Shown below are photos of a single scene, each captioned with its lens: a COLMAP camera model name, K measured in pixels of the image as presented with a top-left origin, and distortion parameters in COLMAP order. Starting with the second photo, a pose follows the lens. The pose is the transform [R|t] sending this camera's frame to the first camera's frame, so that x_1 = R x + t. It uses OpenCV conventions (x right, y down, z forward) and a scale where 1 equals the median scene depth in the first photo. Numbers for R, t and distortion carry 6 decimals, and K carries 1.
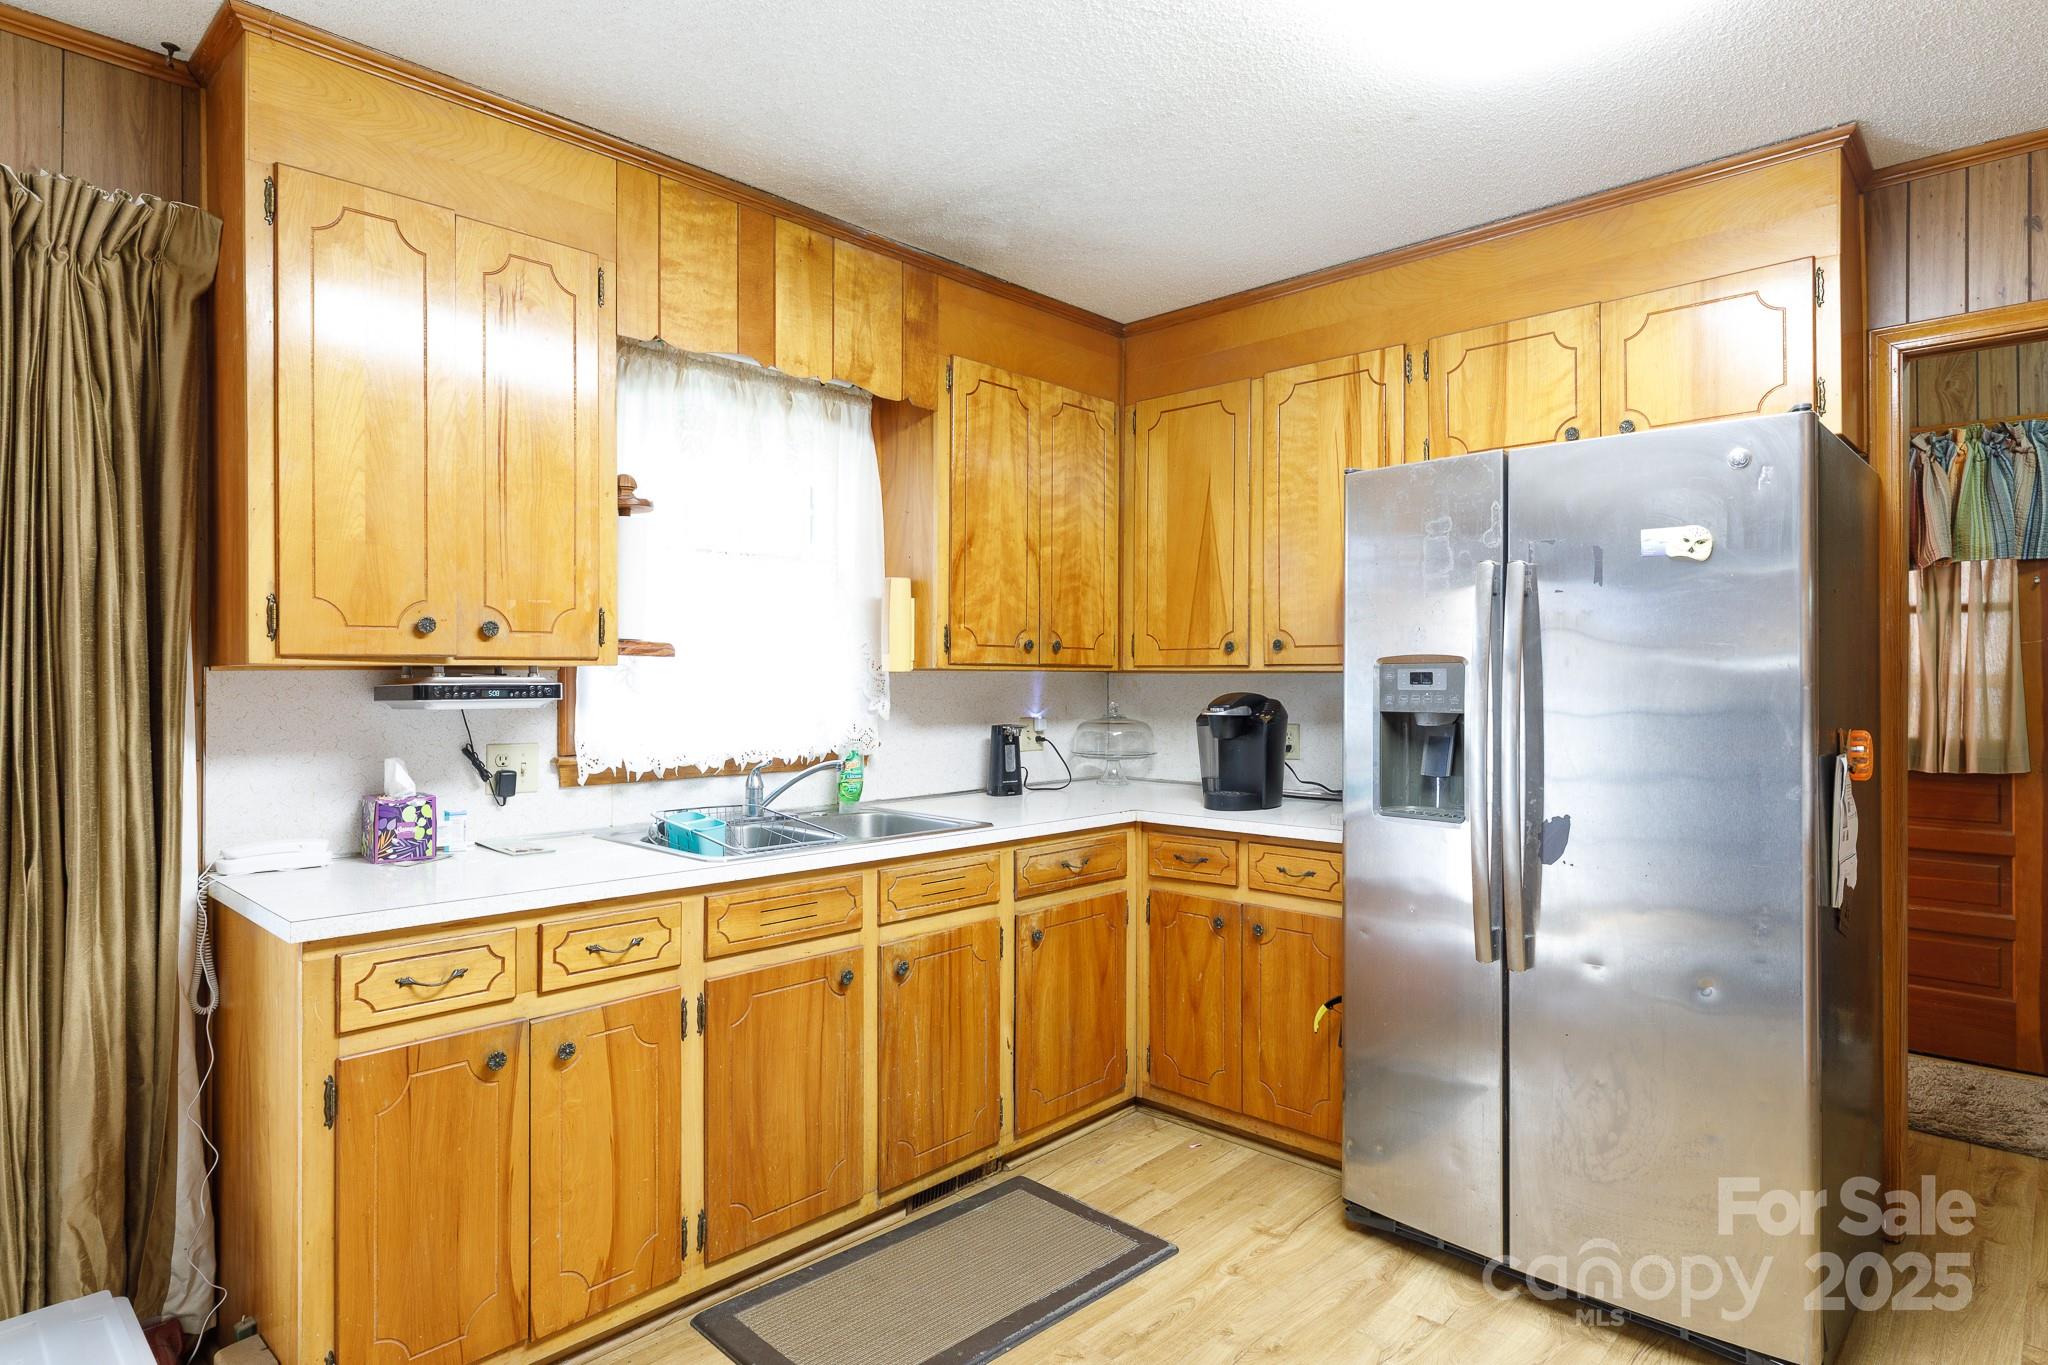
lens RADIAL K [[1130.4, 0, 1020.1], [0, 1130.4, 672.8], [0, 0, 1]] dist [0.007741, 0.000924]
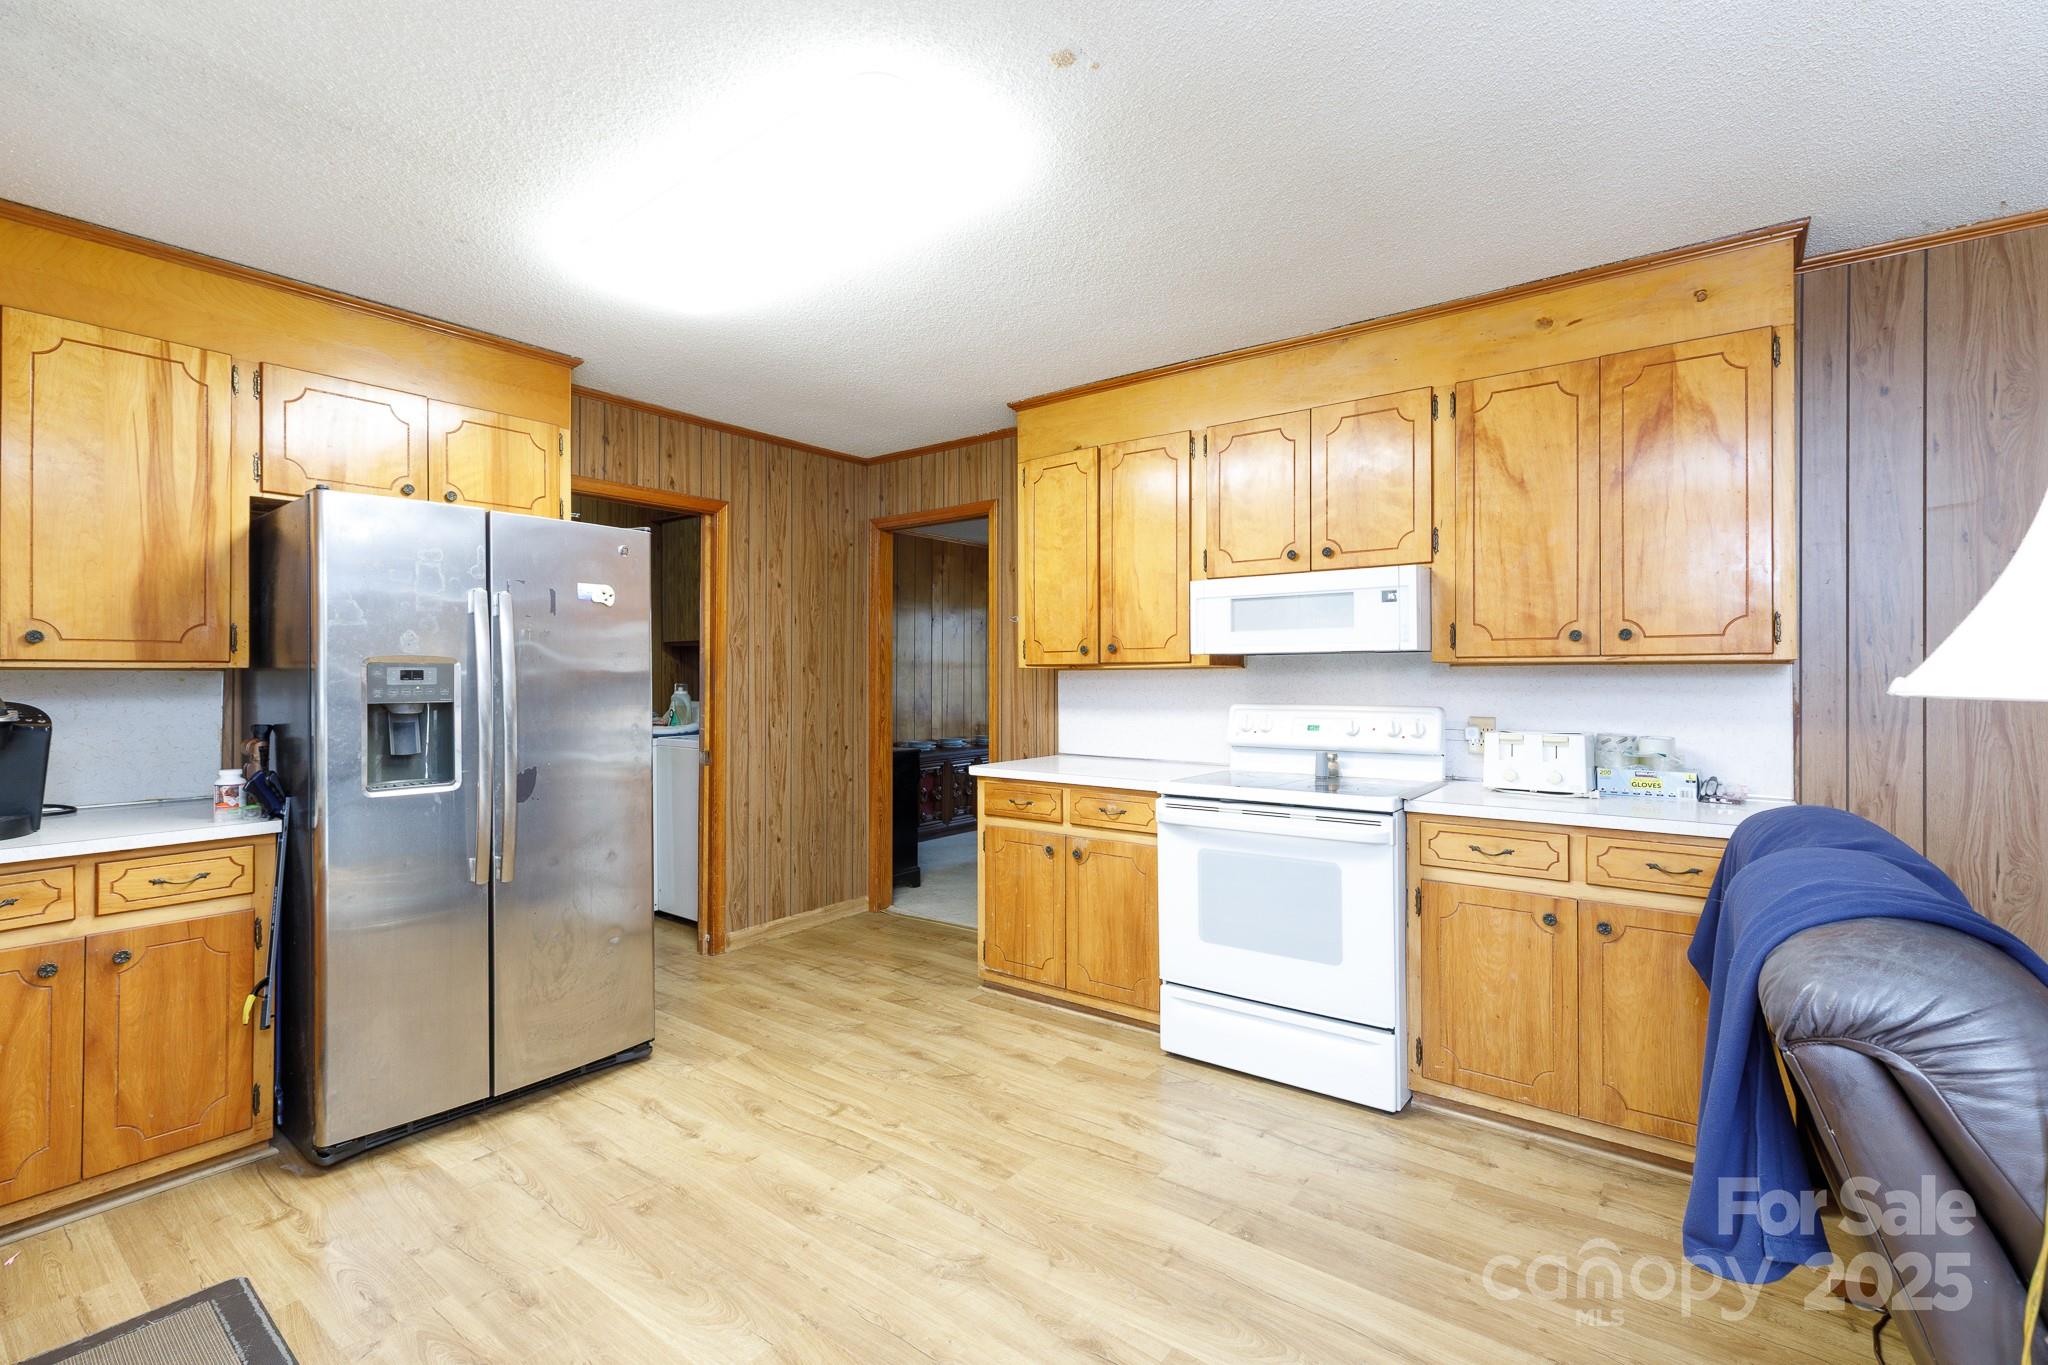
lens RADIAL K [[919.6, 0, 1019.6], [0, 919.6, 680.1], [0, 0, 1]] dist [0.005430, -0.000432]
pose [[-0.115322, -0.003573, 0.993322, -0.683590], [-0.001659, 0.999993, 0.003405, 0.005537], [-0.993327, -0.001256, -0.115327, 0.433831]]
